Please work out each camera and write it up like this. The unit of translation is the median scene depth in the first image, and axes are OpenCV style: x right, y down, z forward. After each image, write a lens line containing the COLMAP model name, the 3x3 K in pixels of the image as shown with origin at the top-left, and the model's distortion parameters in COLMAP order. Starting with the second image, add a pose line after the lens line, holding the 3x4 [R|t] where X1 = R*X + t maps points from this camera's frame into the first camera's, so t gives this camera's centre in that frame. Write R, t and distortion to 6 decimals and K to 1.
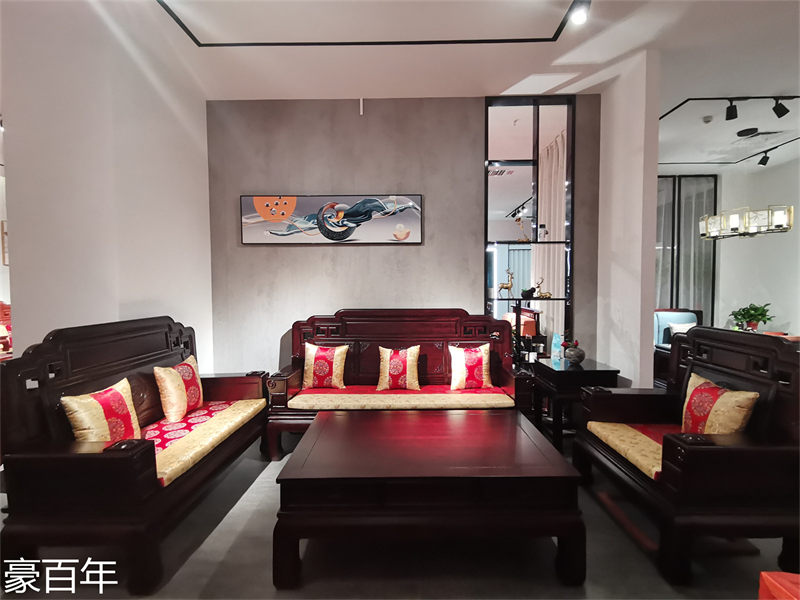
lens RADIAL K [[398.5, 0, 406.9], [0, 398.5, 302.7], [0, 0, 1]] dist [-0.003137, -0.000812]
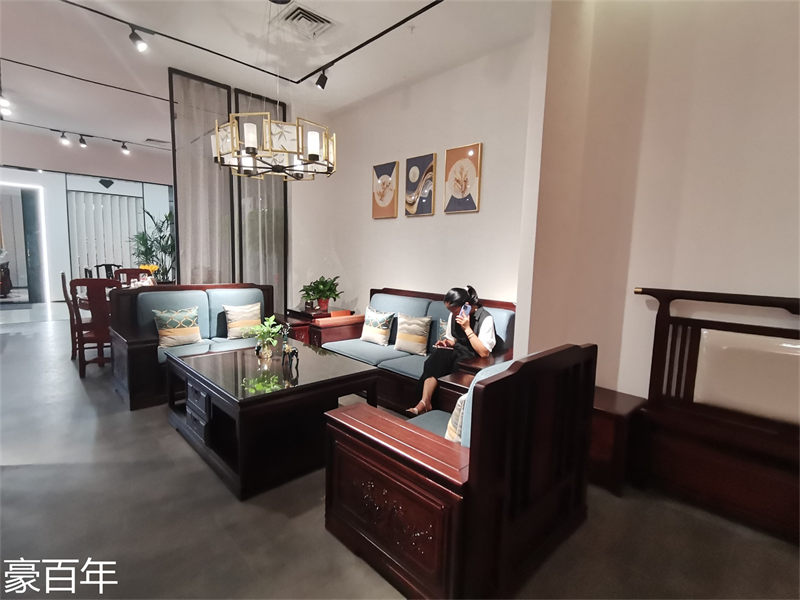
lens RADIAL K [[398.5, 0, 398.1], [0, 398.5, 302.0], [0, 0, 1]] dist [-0.003137, -0.000812]
pose [[0.708411, -0.053540, 0.703767, 0.390374], [-0.005457, 0.996673, 0.081317, -0.012176], [-0.705779, -0.061447, 0.705762, 0.304726]]
